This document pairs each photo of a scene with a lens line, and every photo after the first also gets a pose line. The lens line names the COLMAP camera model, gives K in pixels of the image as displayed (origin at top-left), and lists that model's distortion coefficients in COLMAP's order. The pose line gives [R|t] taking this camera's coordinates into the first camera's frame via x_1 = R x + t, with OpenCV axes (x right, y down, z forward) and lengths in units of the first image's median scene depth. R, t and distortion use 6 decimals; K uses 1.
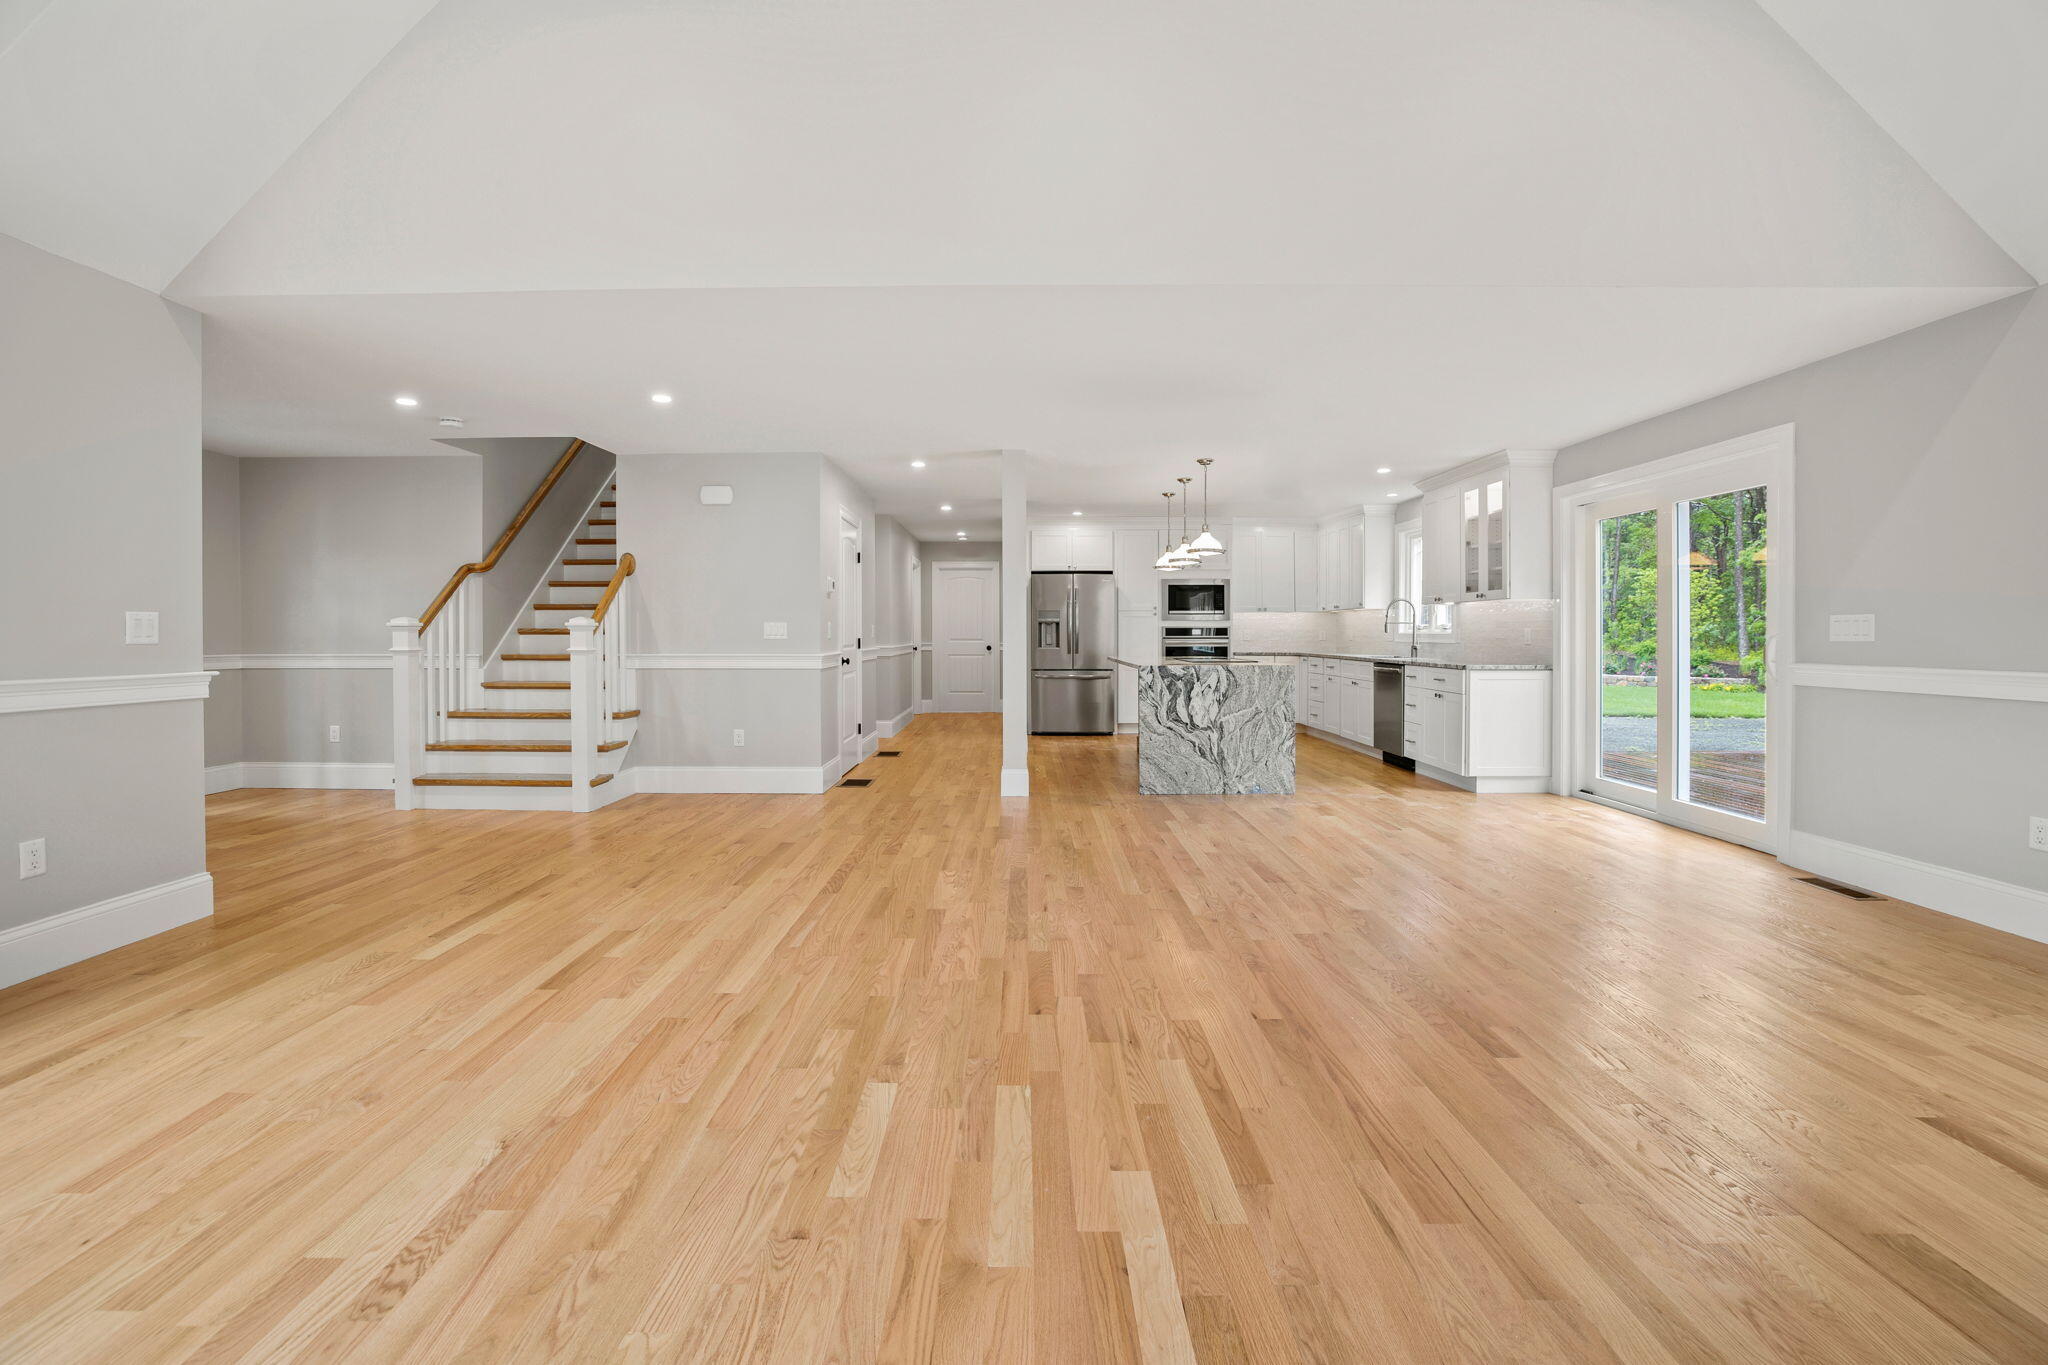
lens RADIAL K [[897.9, 0, 1019.8], [0, 897.9, 641.2], [0, 0, 1]] dist [-0.023471, -0.000385]
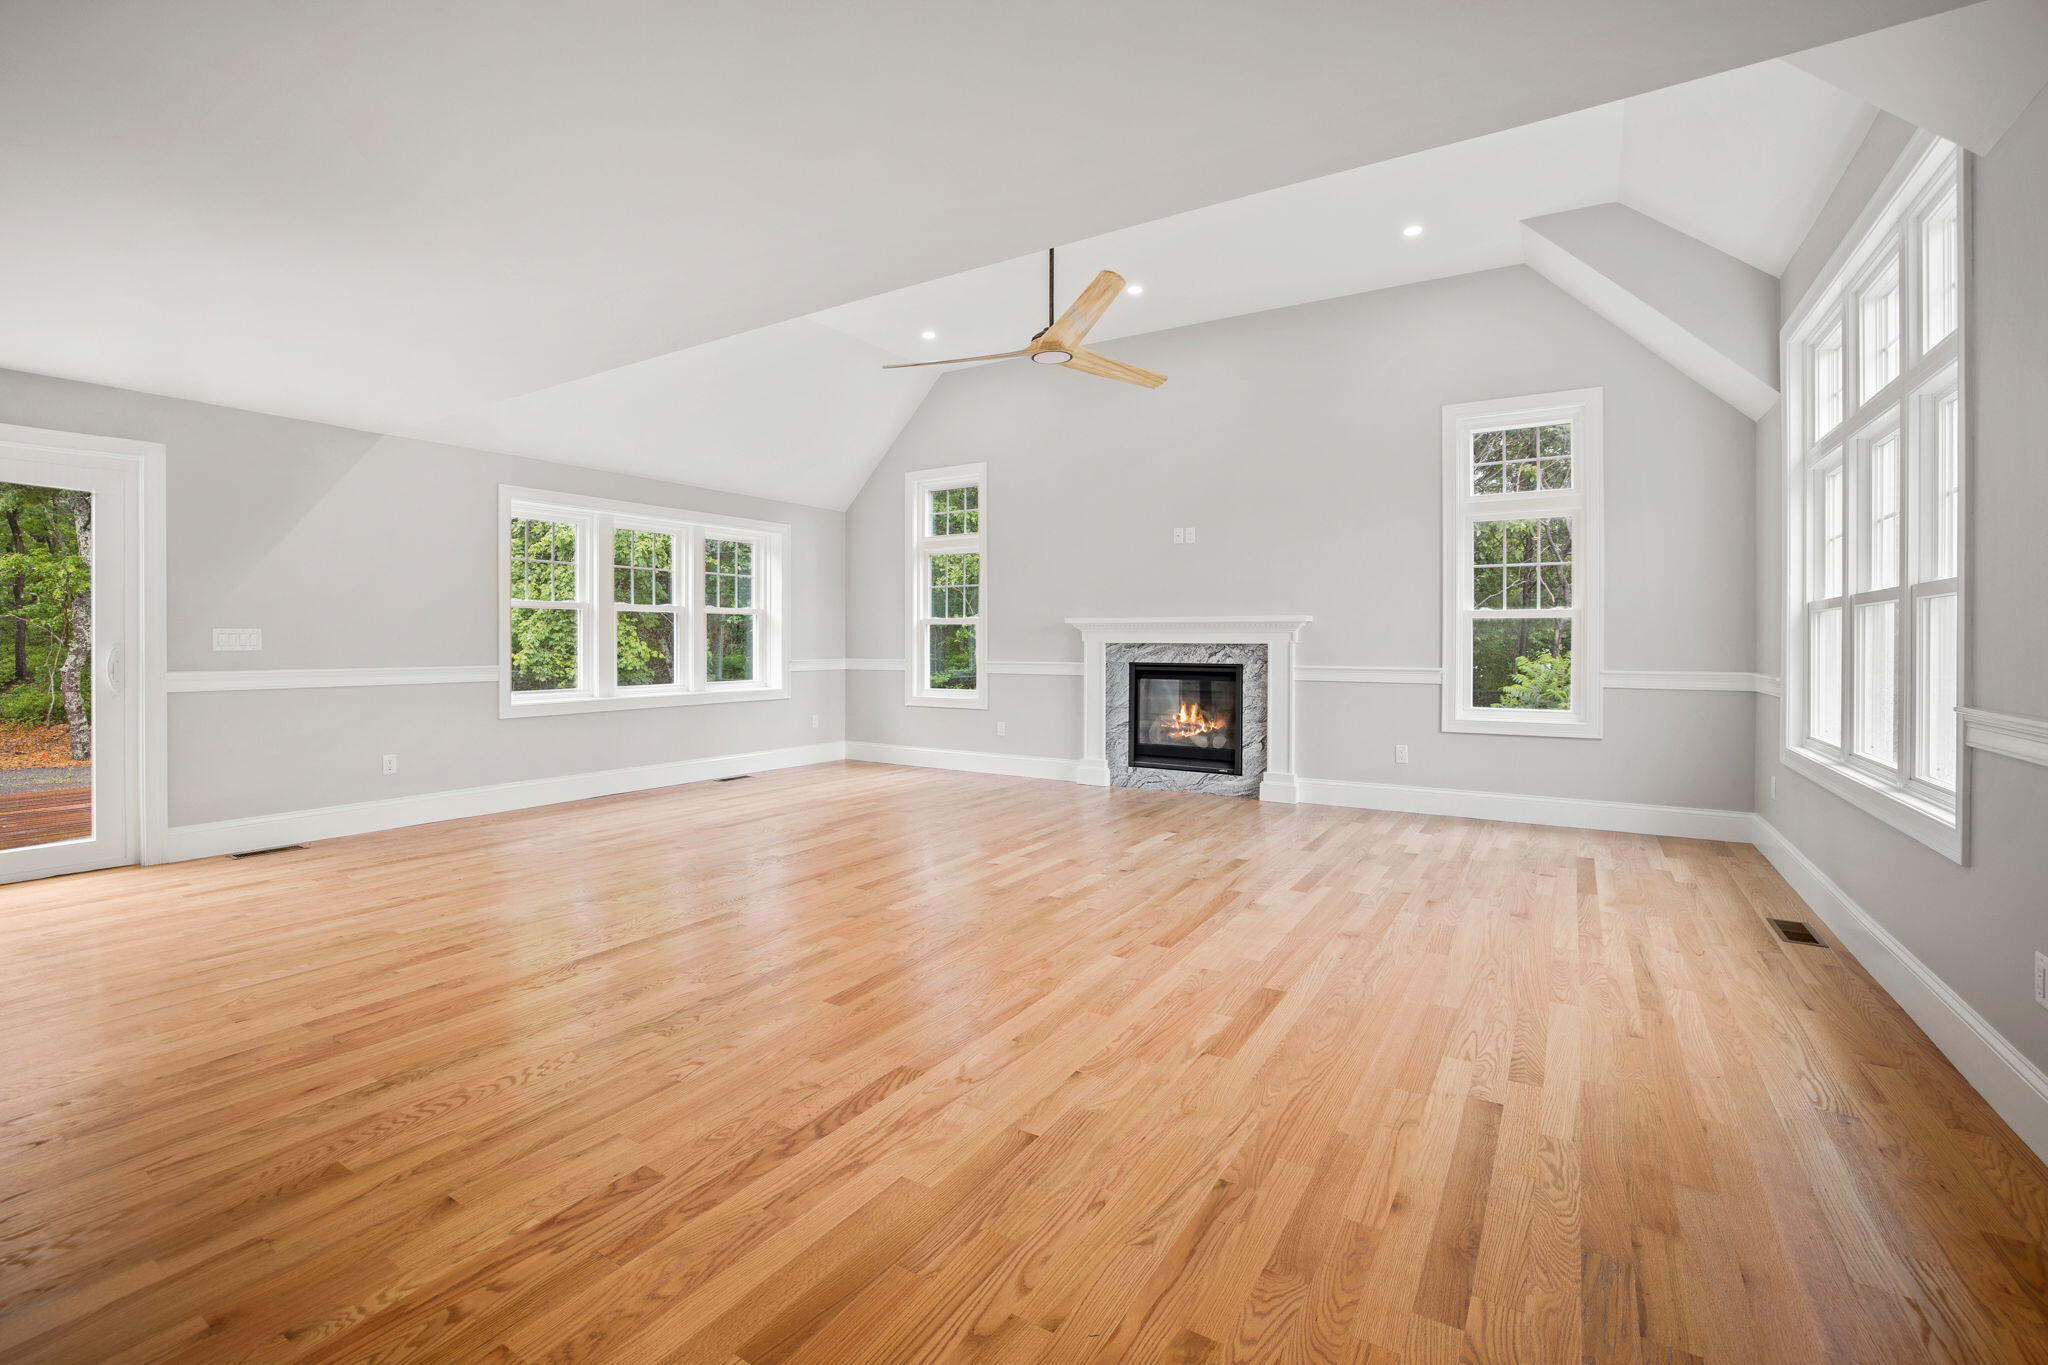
lens RADIAL K [[897.9, 0, 1019.8], [0, 897.9, 641.2], [0, 0, 1]] dist [-0.023471, -0.000385]
pose [[-0.851403, -0.003029, 0.524503, -0.370867], [0.003100, 0.999937, 0.010808, -0.012850], [-0.524503, 0.010828, -0.851340, 0.918304]]
